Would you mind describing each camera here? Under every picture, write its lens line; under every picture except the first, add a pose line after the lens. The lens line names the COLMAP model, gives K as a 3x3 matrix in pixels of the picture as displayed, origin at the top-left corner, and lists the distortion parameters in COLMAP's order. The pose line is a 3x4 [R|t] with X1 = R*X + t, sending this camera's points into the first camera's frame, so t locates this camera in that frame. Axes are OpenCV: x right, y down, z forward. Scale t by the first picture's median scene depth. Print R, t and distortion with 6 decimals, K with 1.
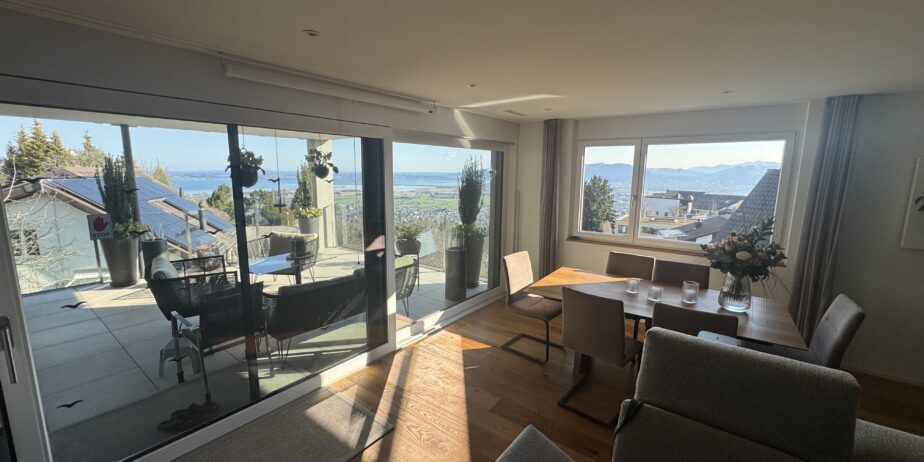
lens RADIAL K [[363.1, 0, 466.6], [0, 363.1, 216.2], [0, 0, 1]] dist [-0.000467, 0.000091]
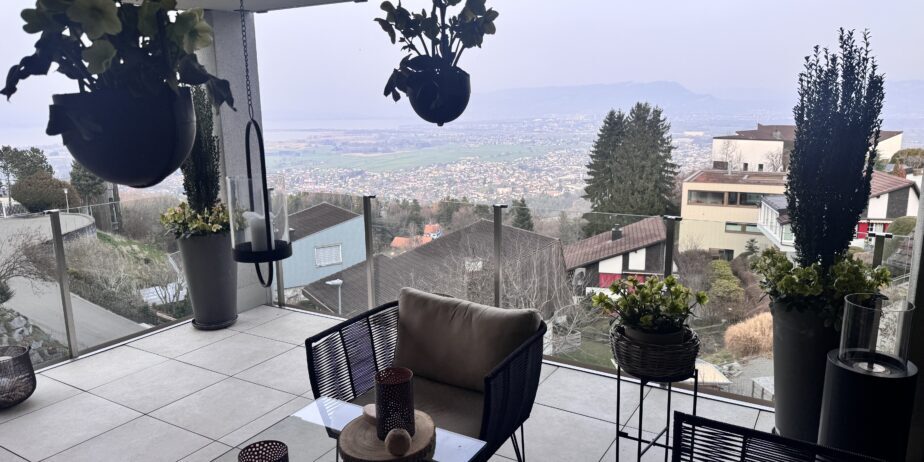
lens RADIAL K [[636.7, 0, 462.3], [0, 636.7, 232.3], [0, 0, 1]] dist [0.056595, -0.061468]
pose [[0.994639, -0.043988, 0.093586, -0.353327], [0.036381, 0.996010, 0.081487, -0.057101], [-0.096797, -0.077645, 0.992271, 0.497379]]
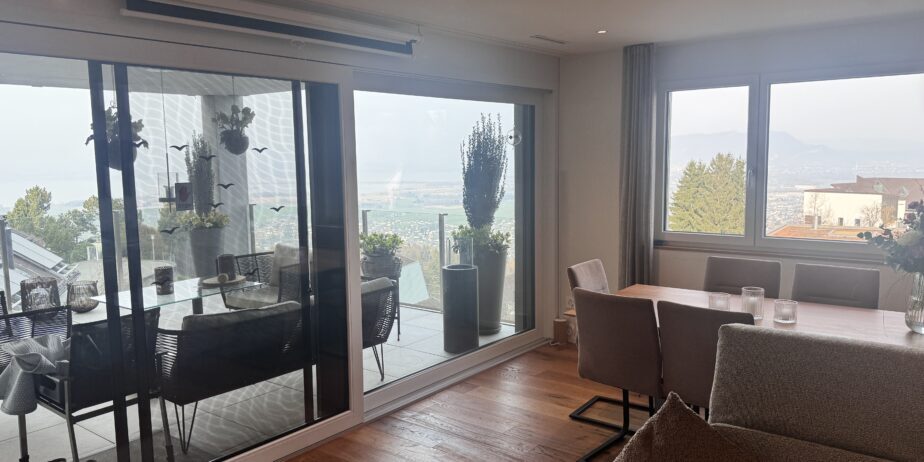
lens RADIAL K [[674.0, 0, 470.7], [0, 674.0, 228.2], [0, 0, 1]] dist [0.024682, -0.010869]
pose [[0.999539, -0.024125, -0.018449, 0.010697], [0.023895, 0.999635, -0.012572, 0.036342], [0.018745, 0.012125, 0.999751, -0.109441]]
